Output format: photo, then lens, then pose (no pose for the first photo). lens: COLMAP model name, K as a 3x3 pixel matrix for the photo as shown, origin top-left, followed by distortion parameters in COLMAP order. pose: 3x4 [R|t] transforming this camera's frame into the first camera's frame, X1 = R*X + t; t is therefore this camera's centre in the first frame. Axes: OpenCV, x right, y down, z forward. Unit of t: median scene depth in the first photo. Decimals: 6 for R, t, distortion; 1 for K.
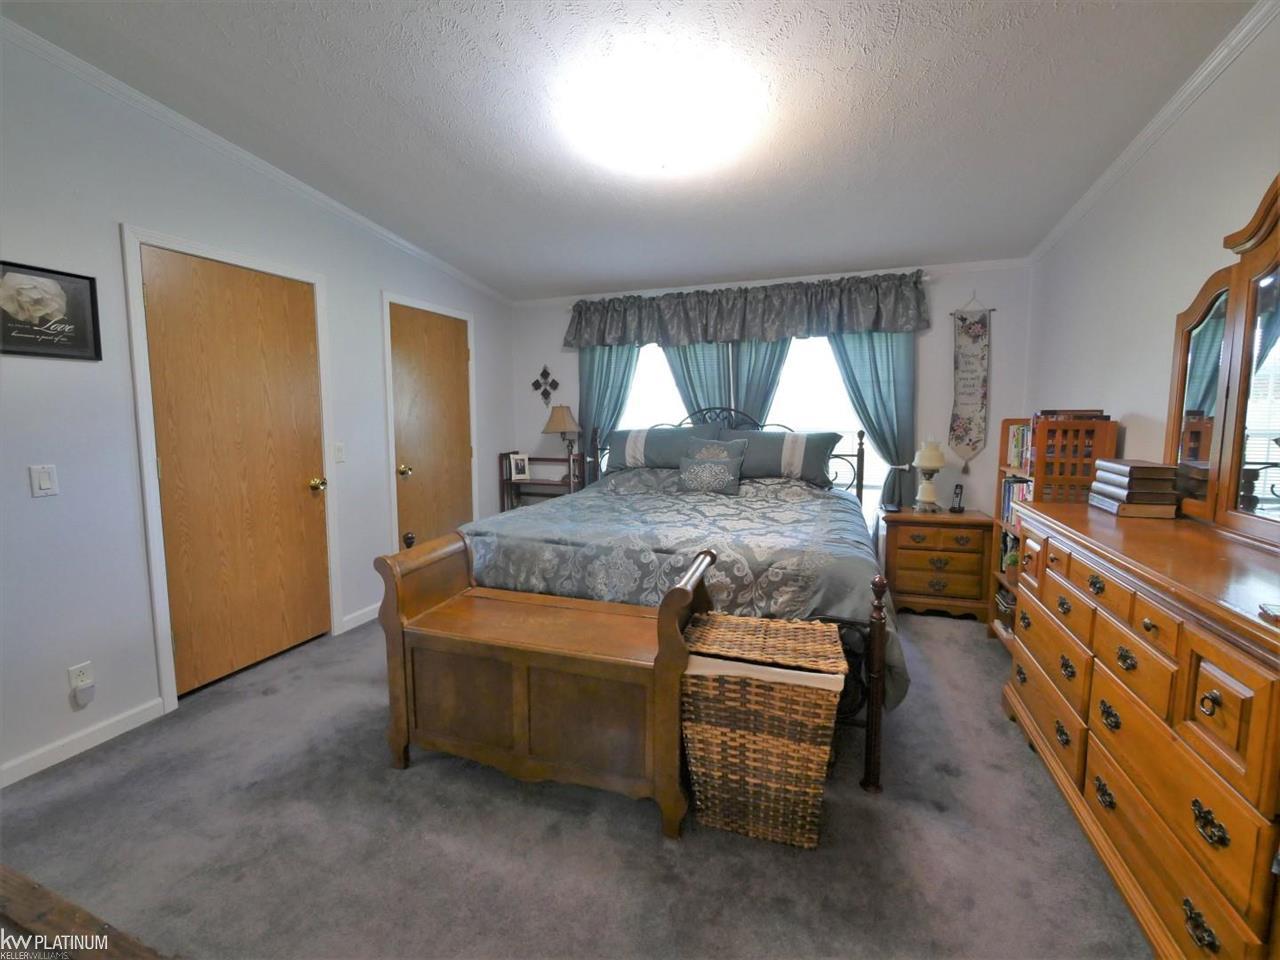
lens RADIAL K [[558.9, 0, 628.8], [0, 558.9, 465.9], [0, 0, 1]] dist [0.001414, 0.000564]
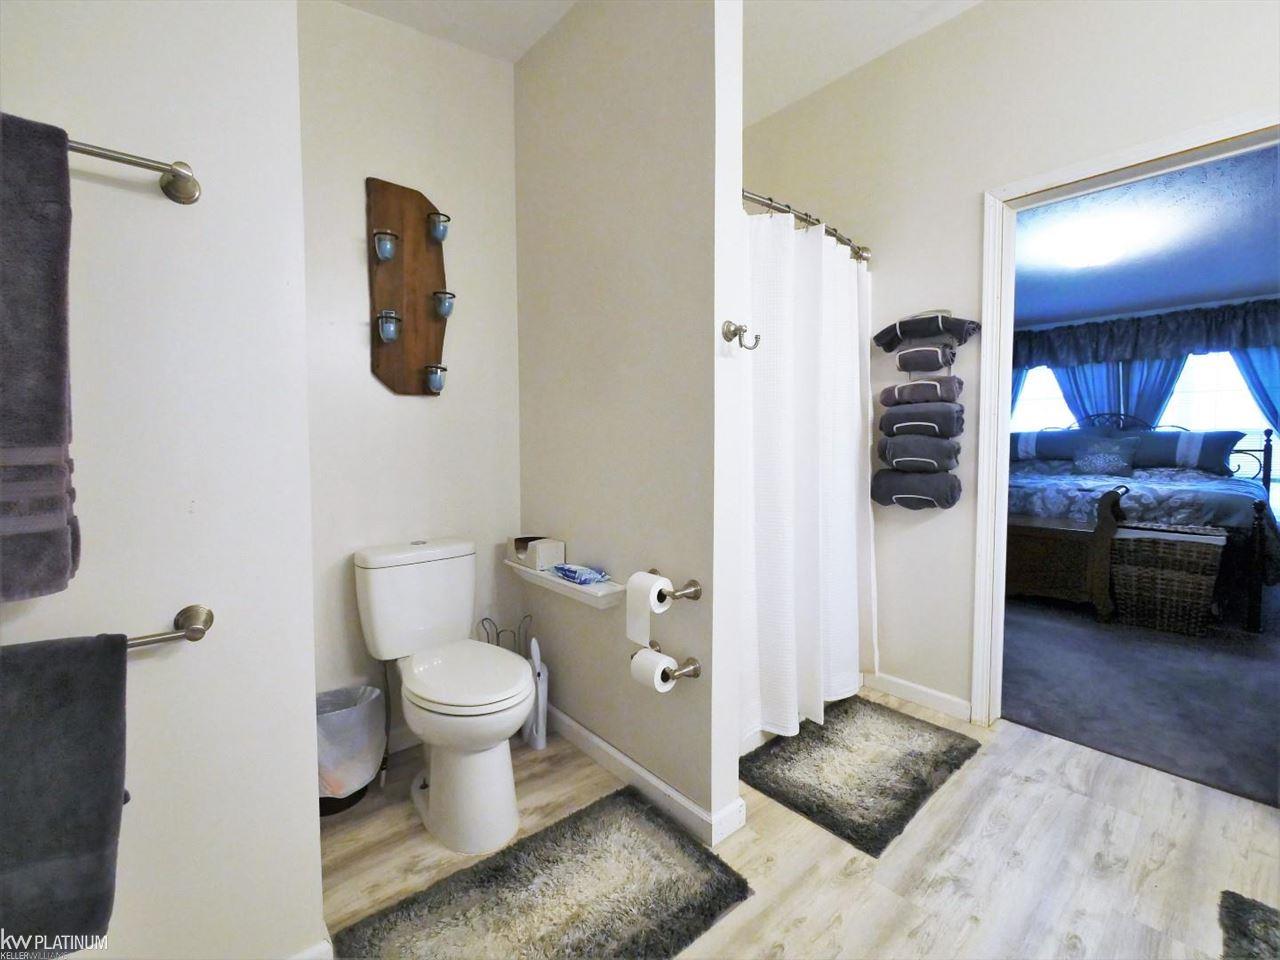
lens RADIAL K [[558.9, 0, 628.8], [0, 558.9, 465.9], [0, 0, 1]] dist [0.001414, 0.000564]
pose [[0.878460, 0.023476, -0.477239, -0.198477], [-0.046139, 0.998293, -0.035821, 0.116891], [0.475583, 0.053486, 0.878043, -0.661086]]
